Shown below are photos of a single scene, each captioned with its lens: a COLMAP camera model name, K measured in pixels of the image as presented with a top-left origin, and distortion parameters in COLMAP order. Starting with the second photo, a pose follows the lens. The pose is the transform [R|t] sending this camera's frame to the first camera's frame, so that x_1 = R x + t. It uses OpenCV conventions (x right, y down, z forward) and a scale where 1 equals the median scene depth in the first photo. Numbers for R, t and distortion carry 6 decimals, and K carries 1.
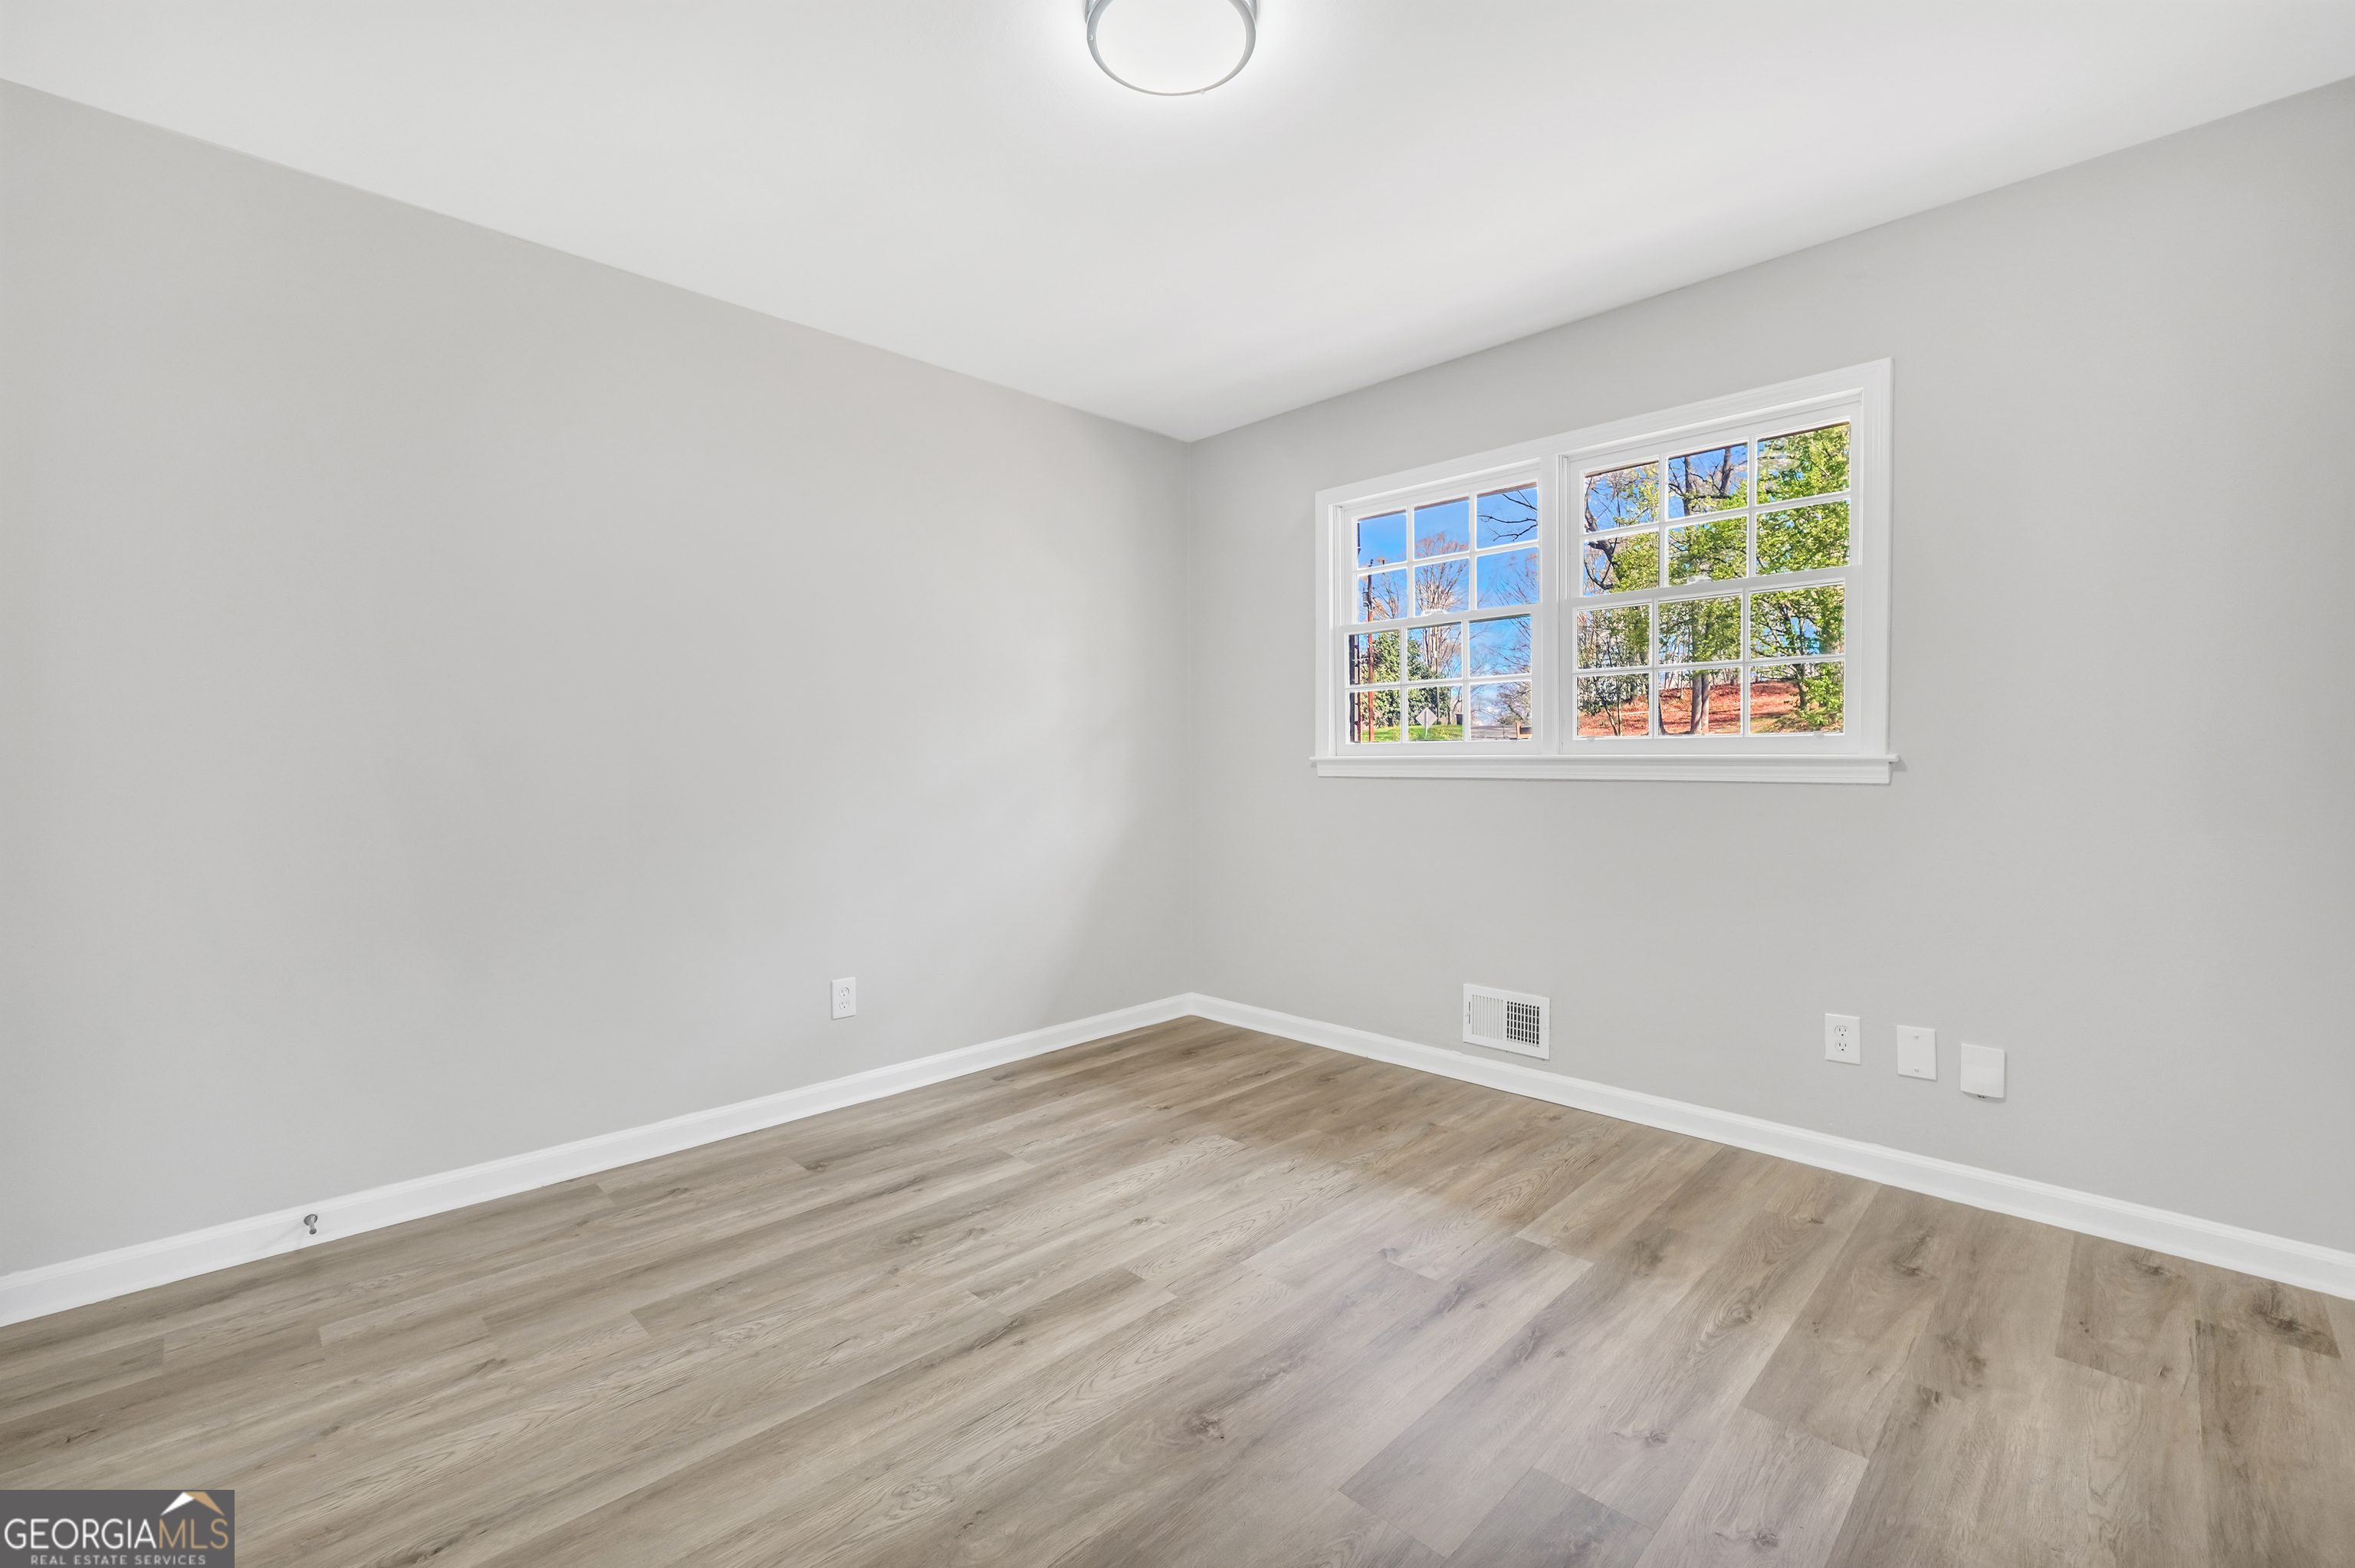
lens RADIAL K [[998.4, 0, 1167.7], [0, 998.4, 780.4], [0, 0, 1]] dist [-0.018705, 0.006768]
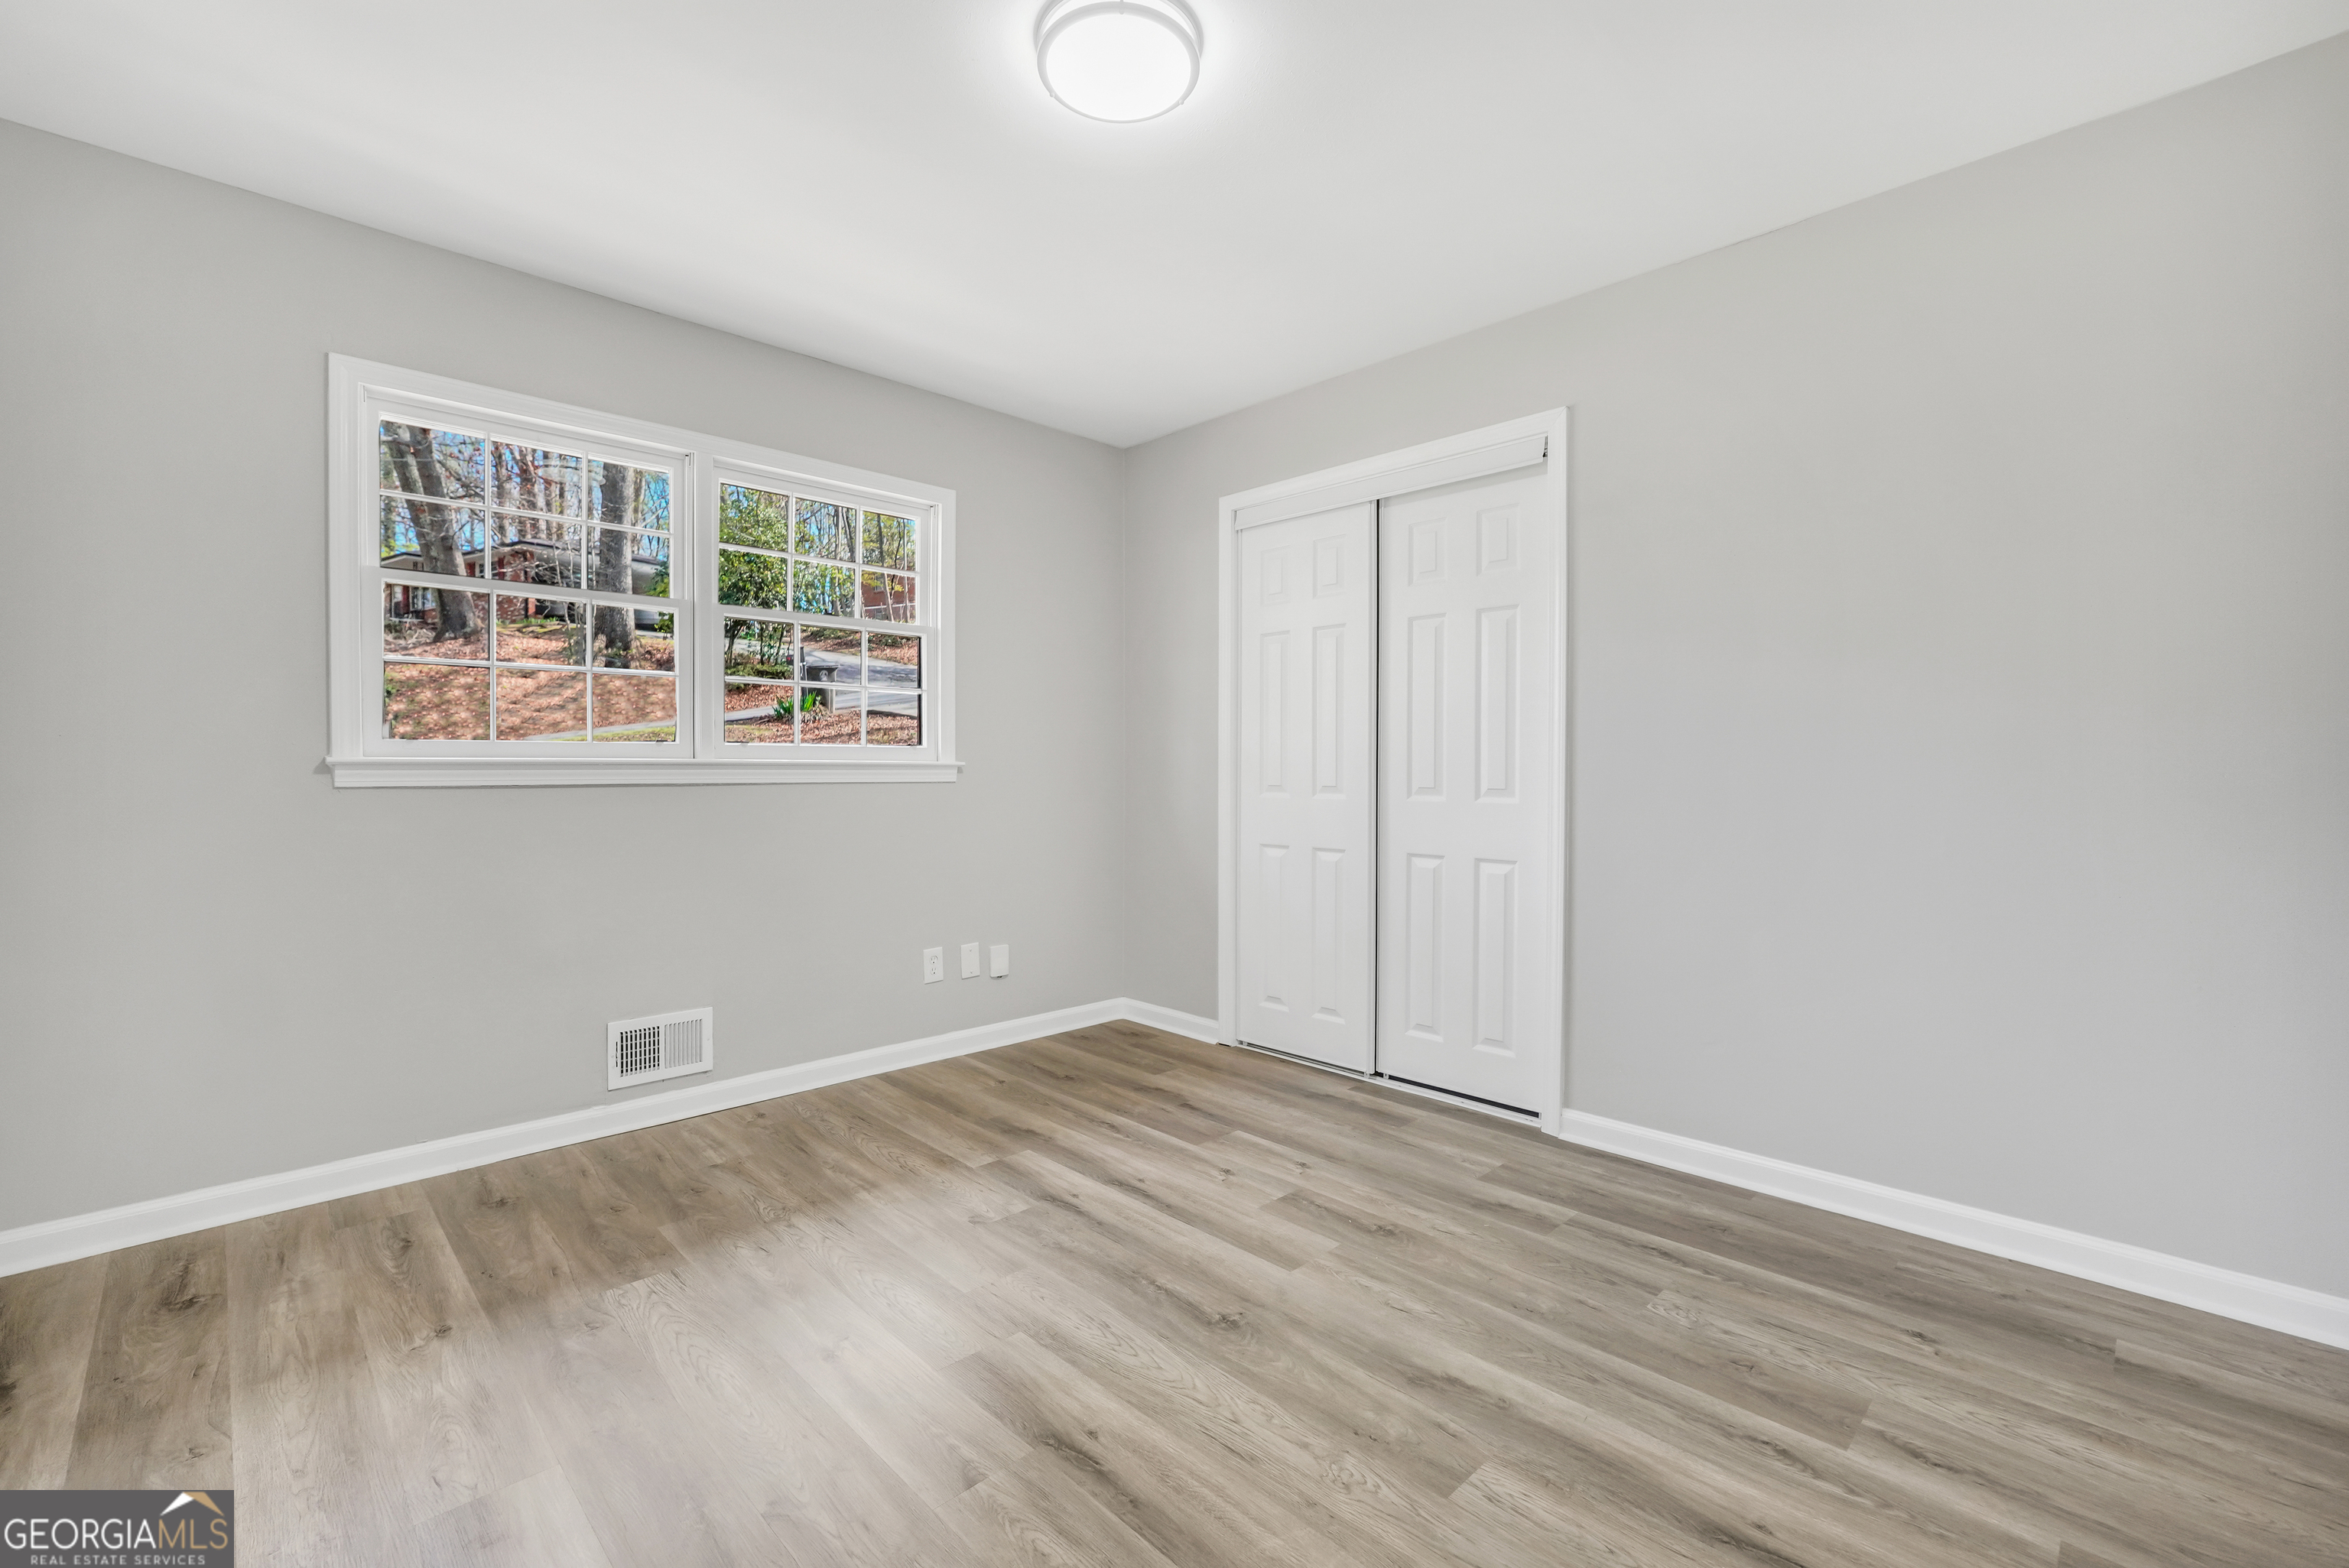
lens RADIAL K [[995.9, 0, 1164.7], [0, 995.9, 780.4], [0, 0, 1]] dist [-0.018705, 0.006768]
pose [[0.010701, -0.010443, 0.999888, -0.728859], [0.017447, 0.999795, 0.010255, -0.008959], [-0.999791, 0.017335, 0.010881, 0.665258]]
